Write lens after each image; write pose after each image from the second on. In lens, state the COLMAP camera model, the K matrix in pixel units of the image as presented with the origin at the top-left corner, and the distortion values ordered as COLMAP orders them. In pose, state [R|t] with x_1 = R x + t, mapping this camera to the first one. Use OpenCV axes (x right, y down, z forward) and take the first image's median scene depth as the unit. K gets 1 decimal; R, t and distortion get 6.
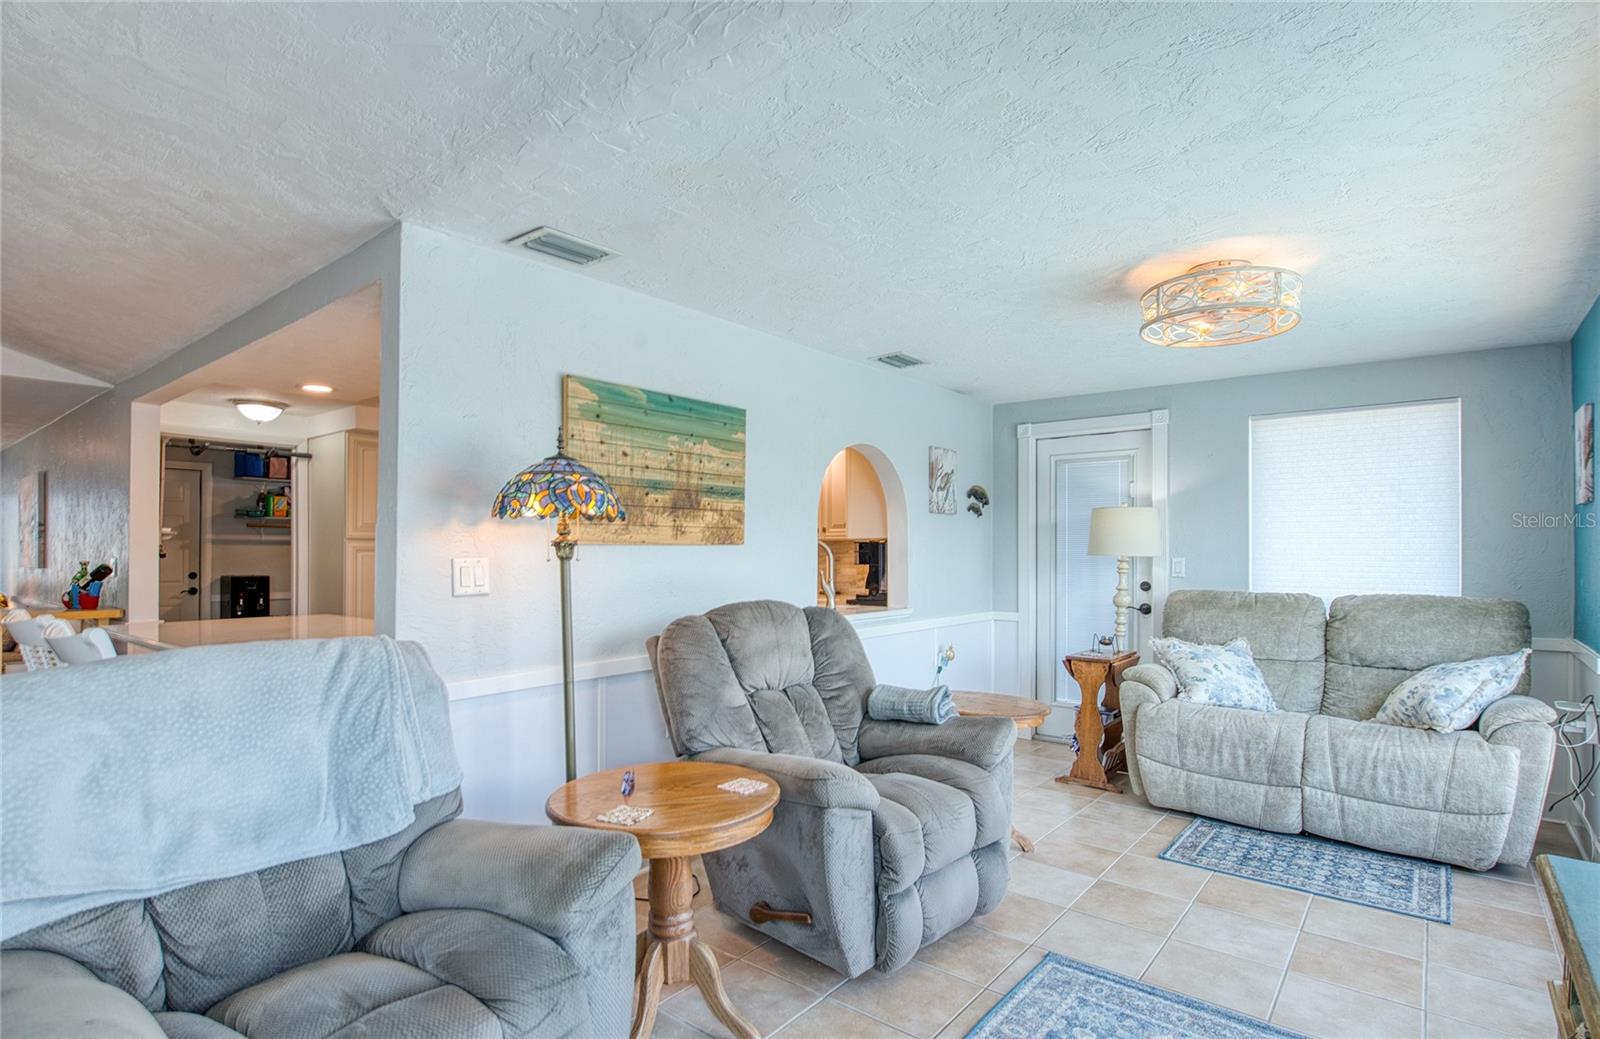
lens RADIAL K [[798.6, 0, 800.3], [0, 798.6, 524.5], [0, 0, 1]] dist [-0.013844, 0.000460]
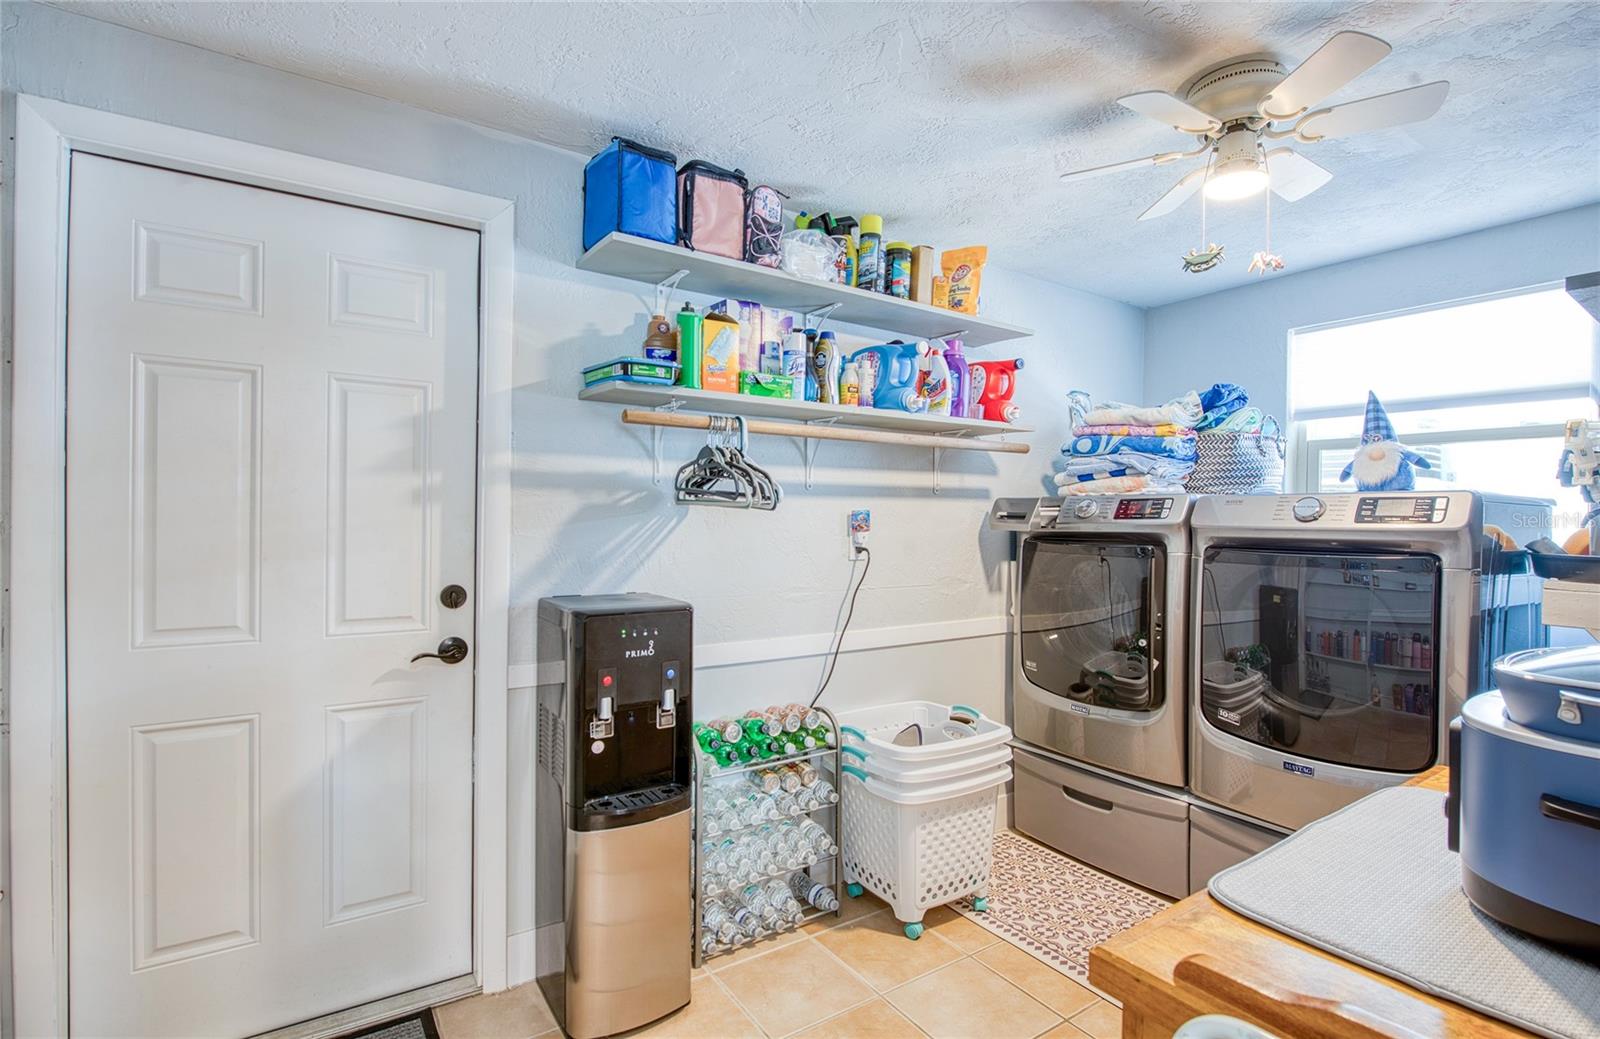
lens RADIAL K [[765.0, 0, 800.3], [0, 765.0, 517.3], [0, 0, 1]] dist [-0.013799, -0.000115]
pose [[0.961288, 0.009379, -0.275387, -0.567842], [-0.006539, 0.999916, 0.011229, 0.031867], [0.275469, -0.008994, 0.961268, 0.765667]]
